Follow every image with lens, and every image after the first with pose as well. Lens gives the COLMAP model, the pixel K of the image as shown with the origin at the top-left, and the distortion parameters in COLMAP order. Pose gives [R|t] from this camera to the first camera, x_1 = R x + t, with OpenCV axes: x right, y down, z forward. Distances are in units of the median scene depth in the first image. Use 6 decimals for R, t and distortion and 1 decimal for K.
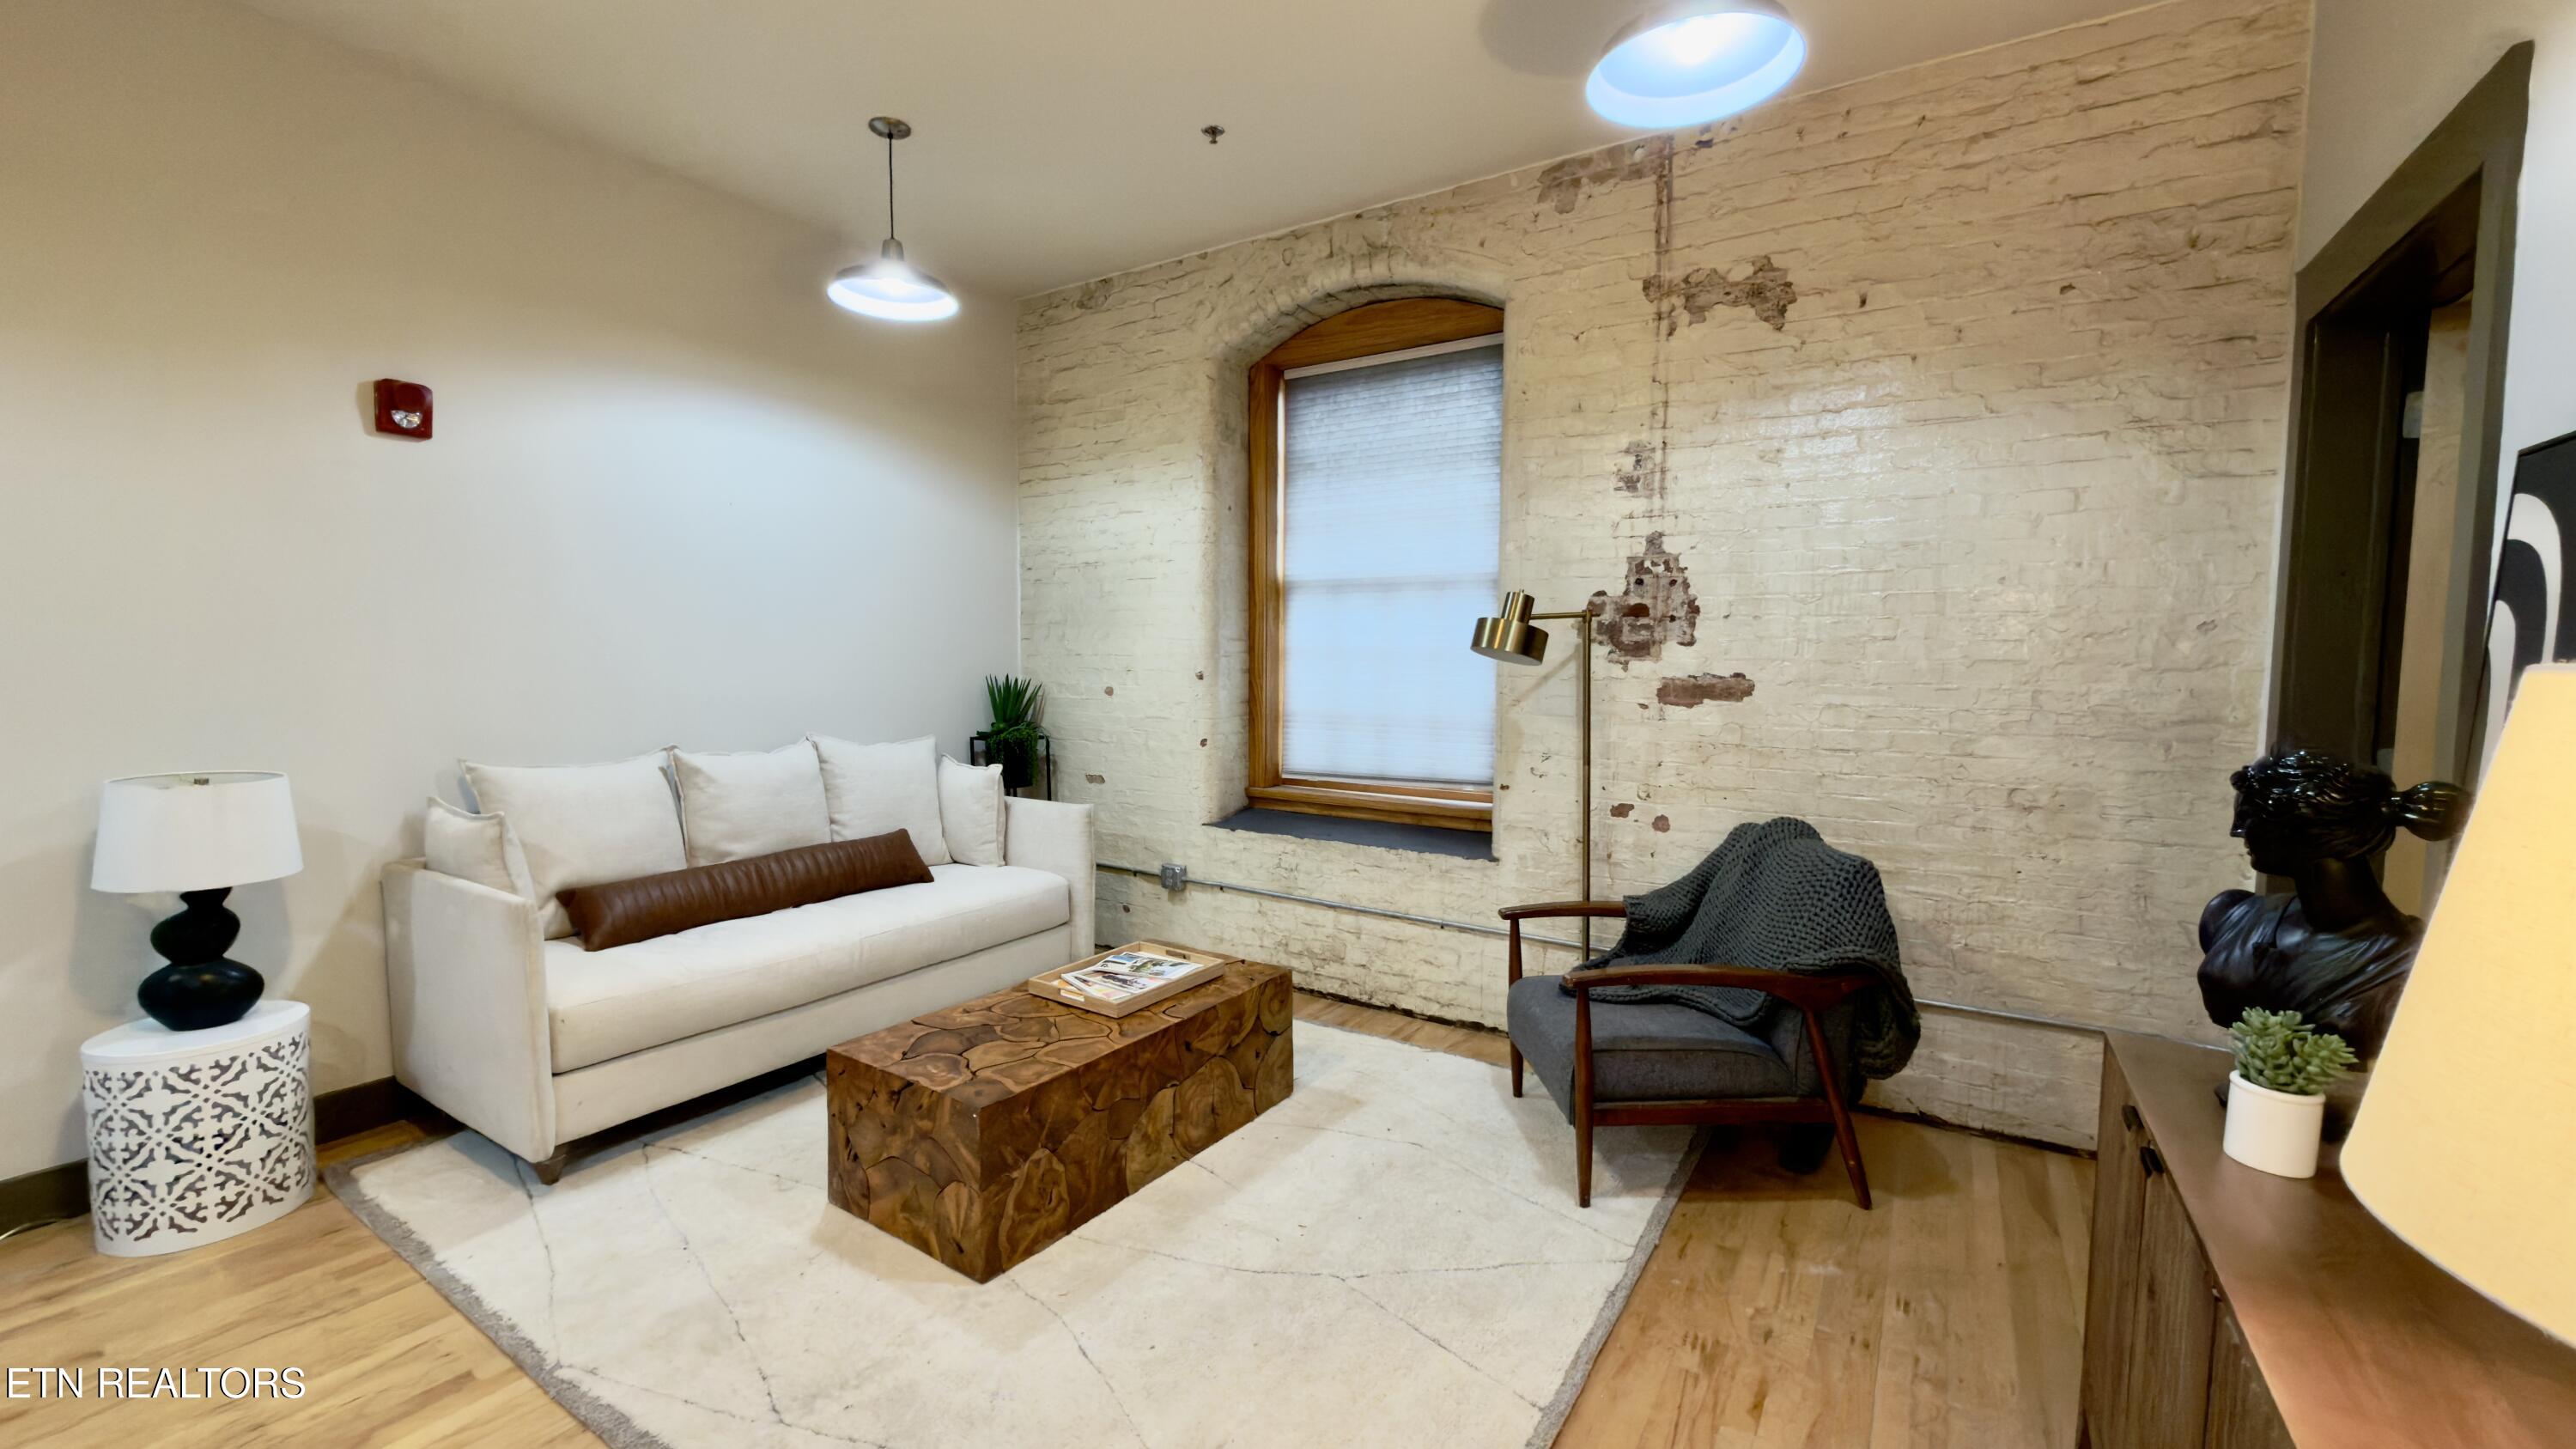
lens RADIAL K [[1025.9, 0, 1286.5], [0, 1025.9, 719.1], [0, 0, 1]] dist [-0.000483, 0.000686]
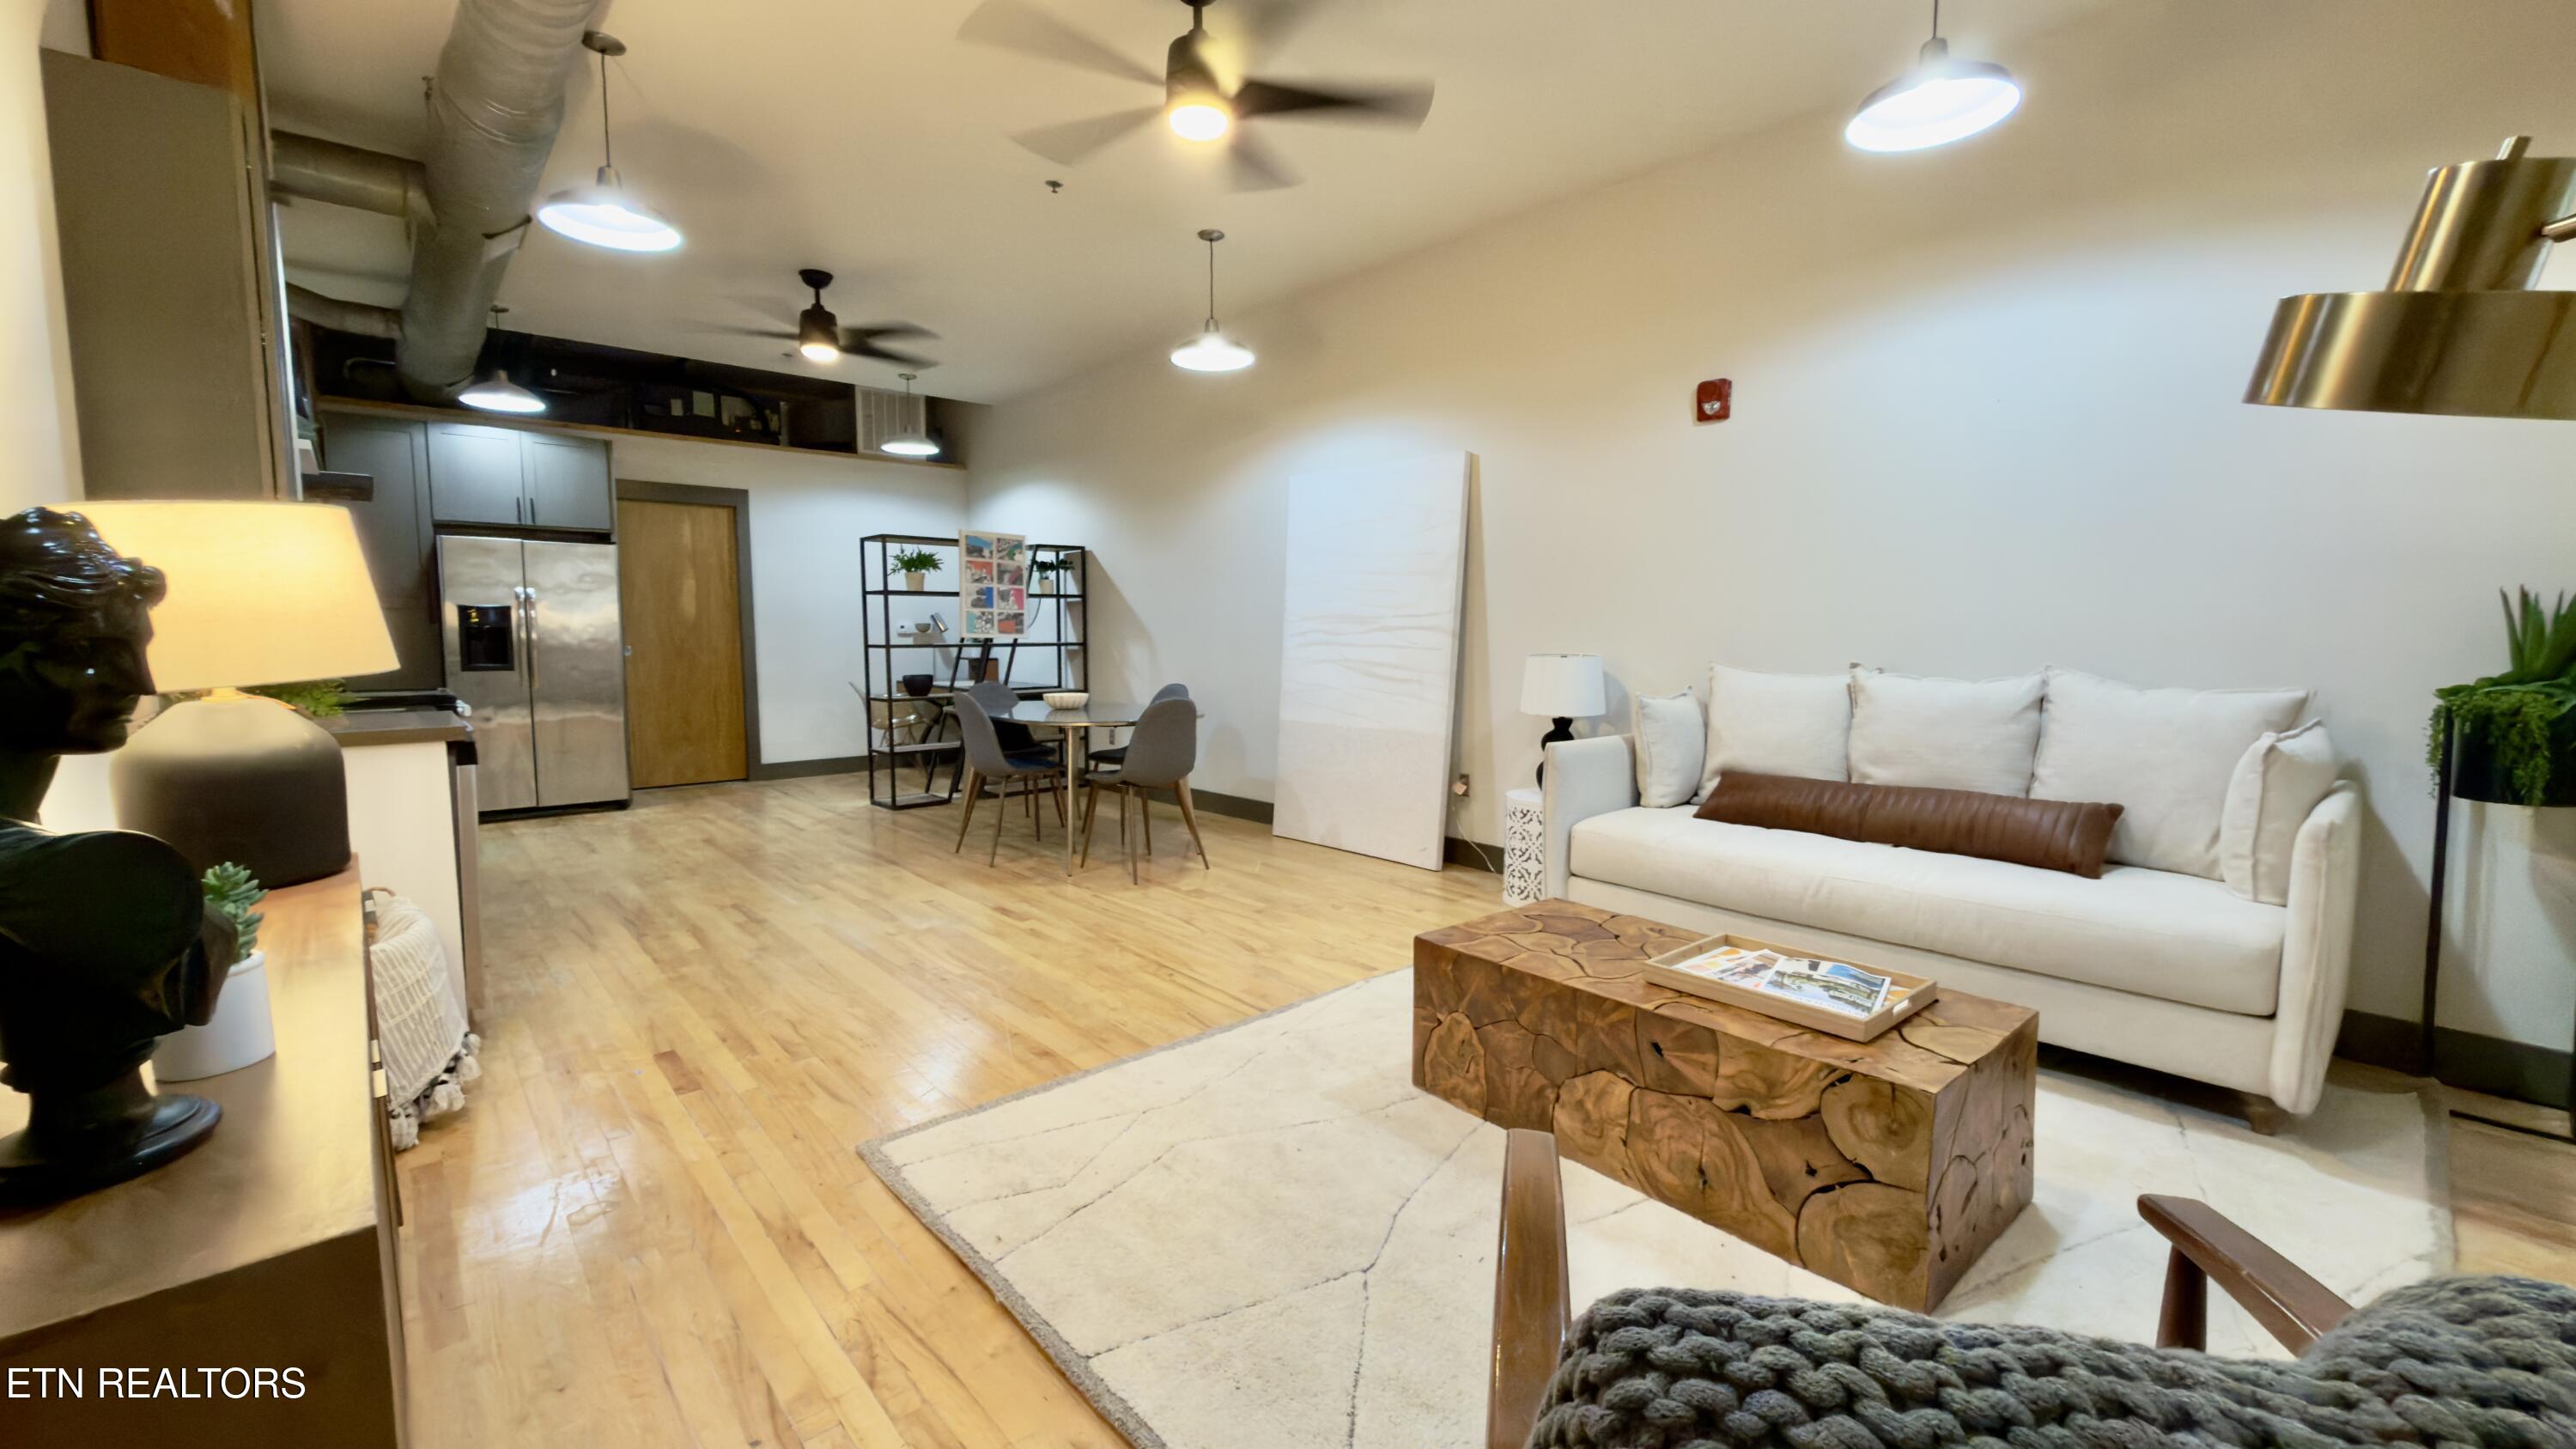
lens RADIAL K [[1025.9, 0, 1295.9], [0, 1025.9, 719.9], [0, 0, 1]] dist [-0.000483, 0.000686]
pose [[-0.262677, 0.080170, -0.961547, 0.571522], [-0.063844, 0.992914, 0.100226, 0.016402], [0.962769, 0.087716, -0.255697, 0.772036]]
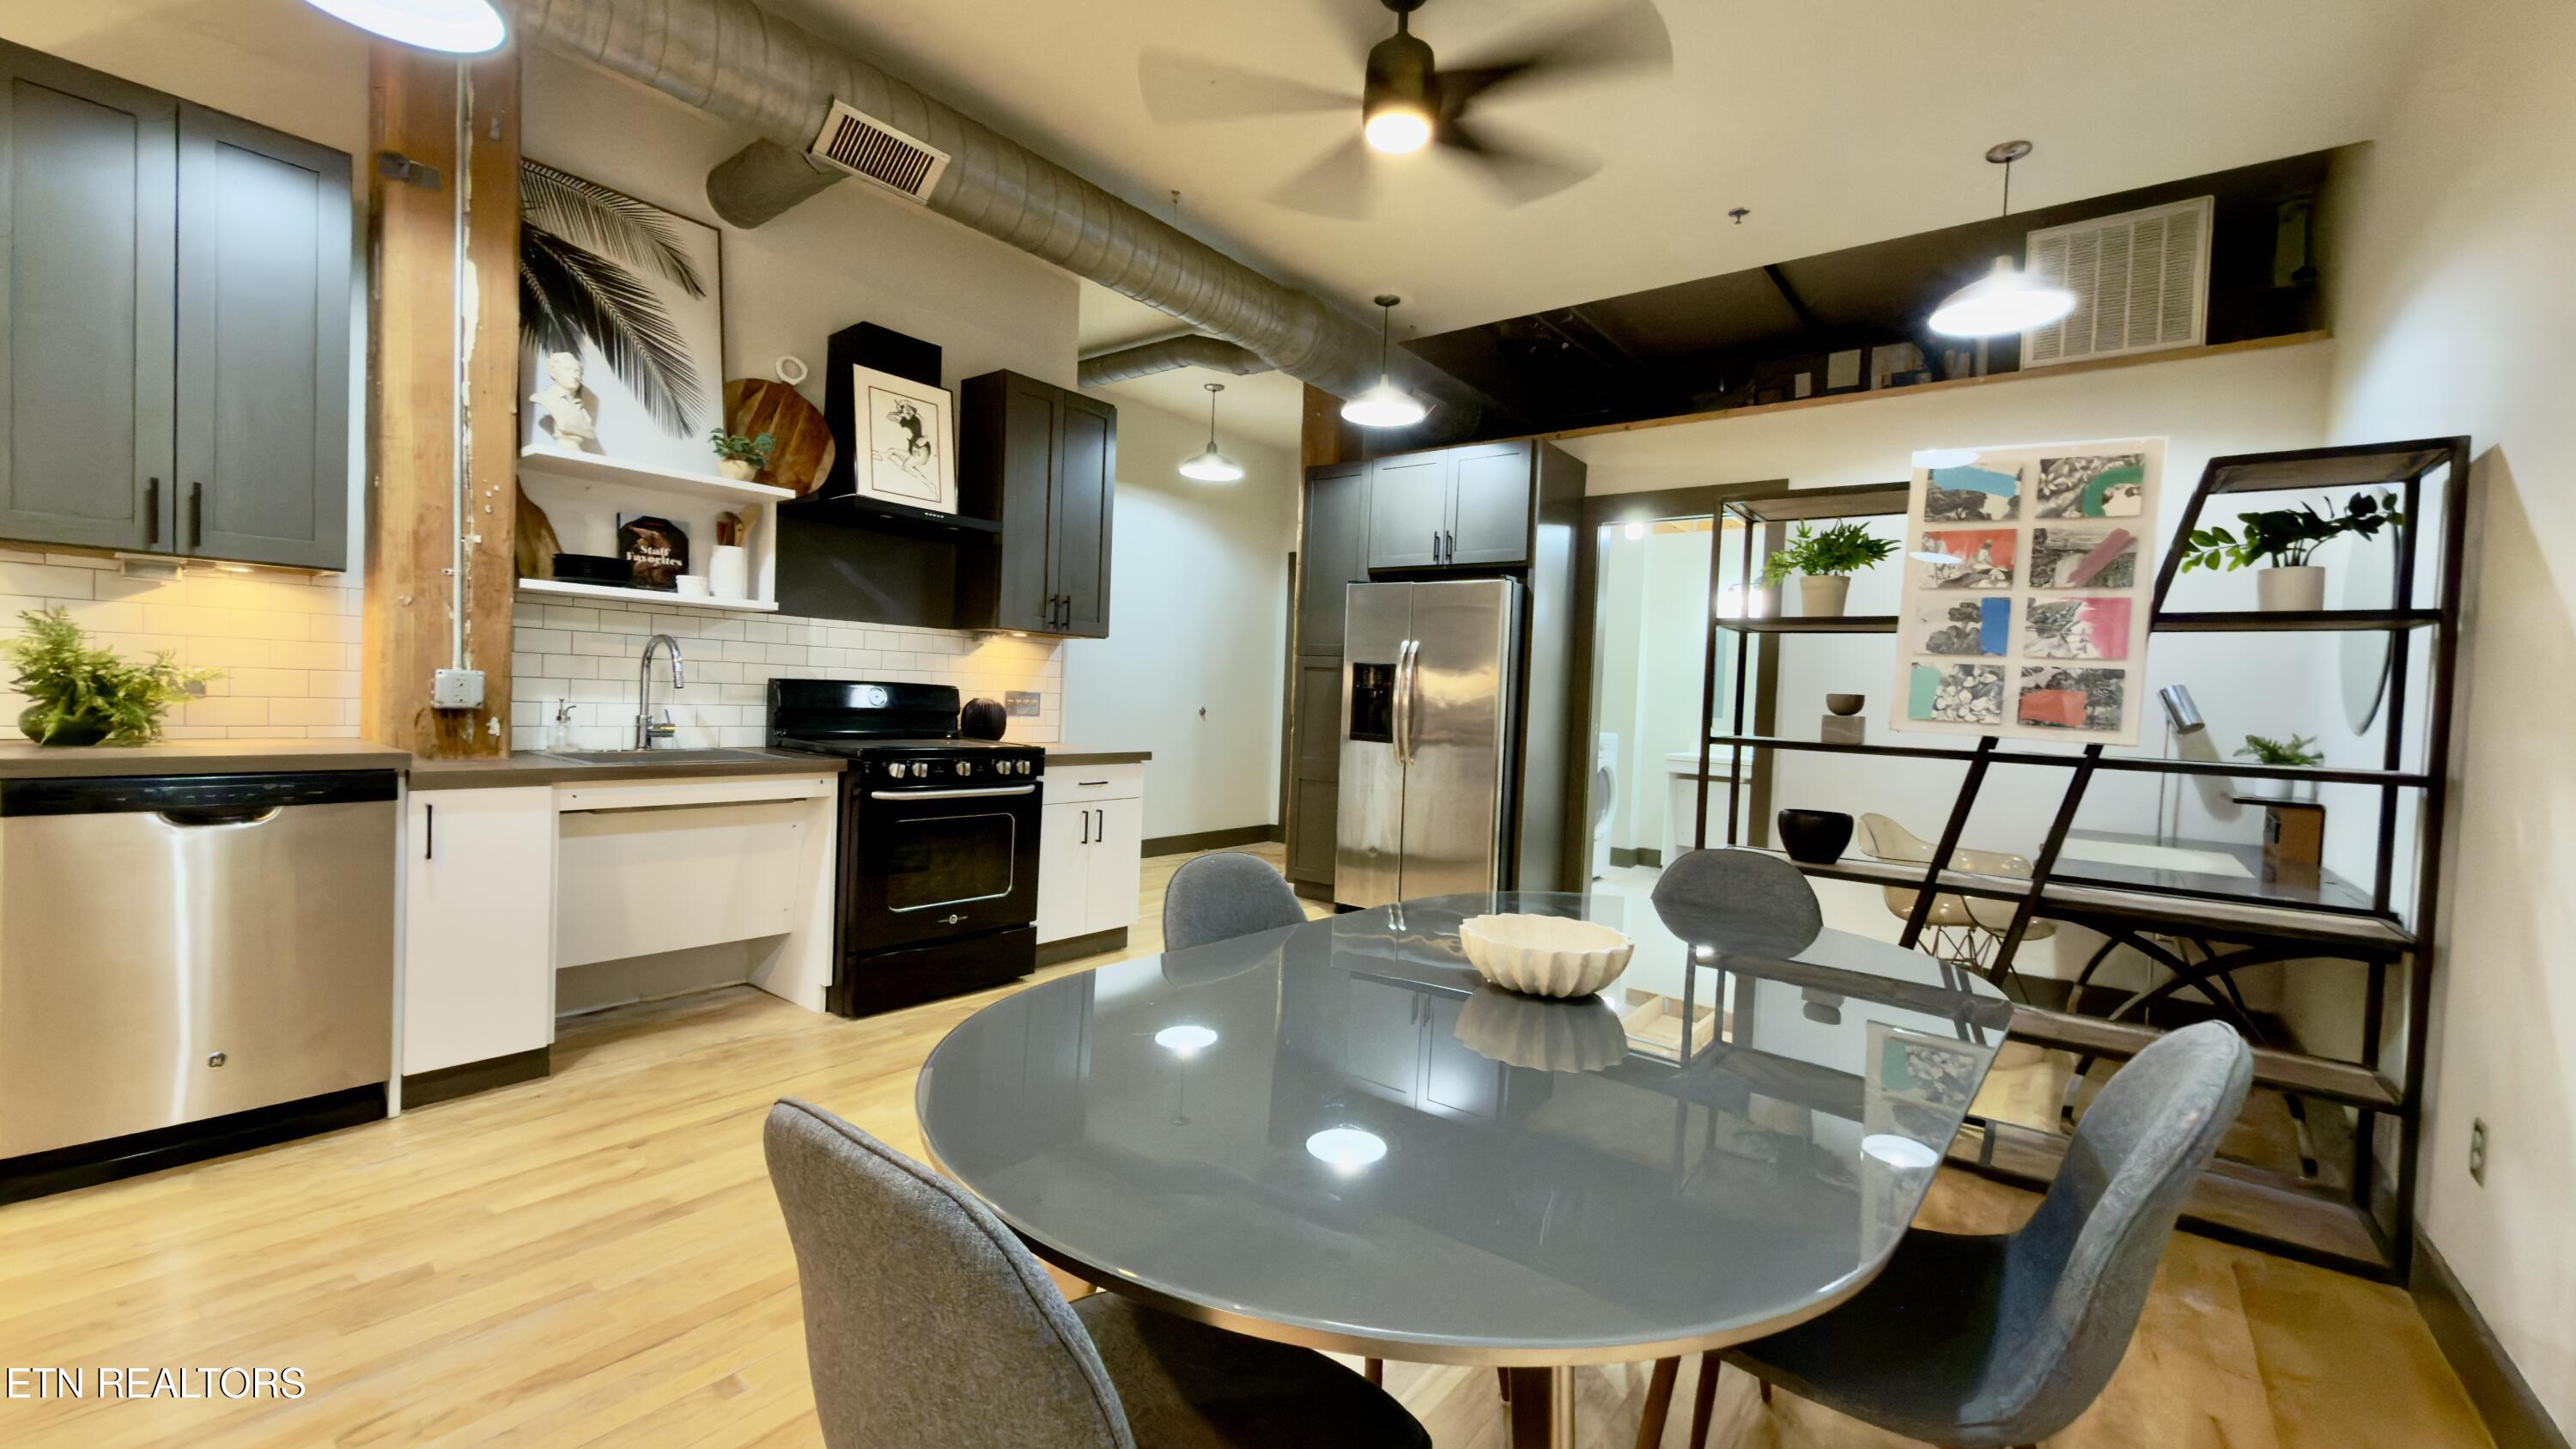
lens RADIAL K [[1025.9, 0, 1284.8], [0, 1025.9, 723.1], [0, 0, 1]] dist [-0.000483, 0.000686]
pose [[-0.994339, -0.049116, 0.094219, -0.891138], [-0.040105, 0.994644, 0.095261, 0.038864], [-0.098393, 0.090943, -0.990983, 0.418401]]
